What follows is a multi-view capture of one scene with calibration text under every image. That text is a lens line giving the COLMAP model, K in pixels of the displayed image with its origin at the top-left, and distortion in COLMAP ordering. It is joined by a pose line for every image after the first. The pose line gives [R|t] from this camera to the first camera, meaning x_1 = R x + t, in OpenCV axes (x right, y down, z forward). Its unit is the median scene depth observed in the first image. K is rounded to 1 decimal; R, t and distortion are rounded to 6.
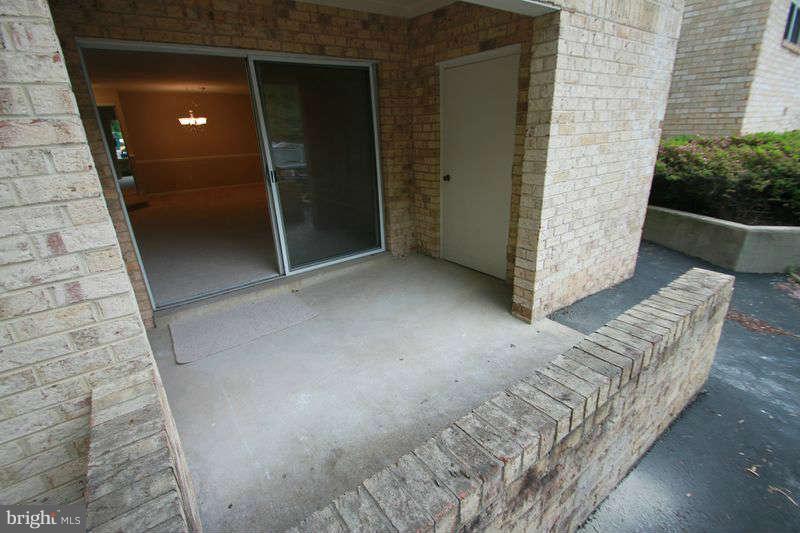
lens RADIAL K [[366.5, 0, 401.5], [0, 366.5, 263.9], [0, 0, 1]] dist [0.009561, -0.014089]
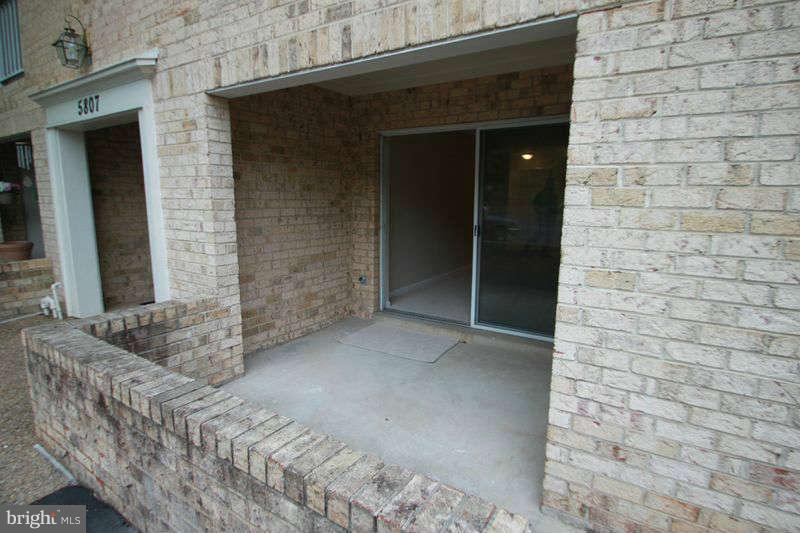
lens RADIAL K [[399.5, 0, 400.0], [0, 399.5, 266.5], [0, 0, 1]] dist [0.003145, -0.015259]
pose [[0.372443, 0.197436, -0.906810, 0.804156], [-0.344733, 0.936628, 0.062340, -0.172357], [0.861653, 0.289389, 0.416904, 0.444363]]
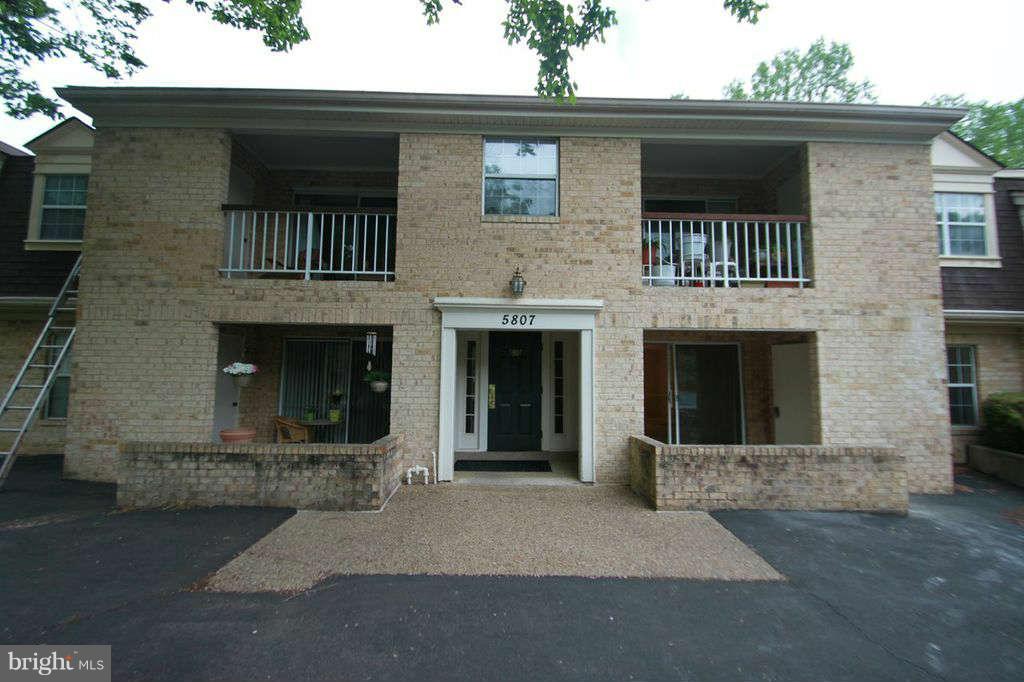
lens RADIAL K [[469.1, 0, 513.9], [0, 469.1, 337.7], [0, 0, 1]] dist [0.009561, -0.014089]
pose [[0.813660, -0.008851, -0.581273, 0.467879], [-0.237221, 0.907795, -0.345882, 0.636183], [0.530739, 0.419321, 0.736537, -1.683736]]
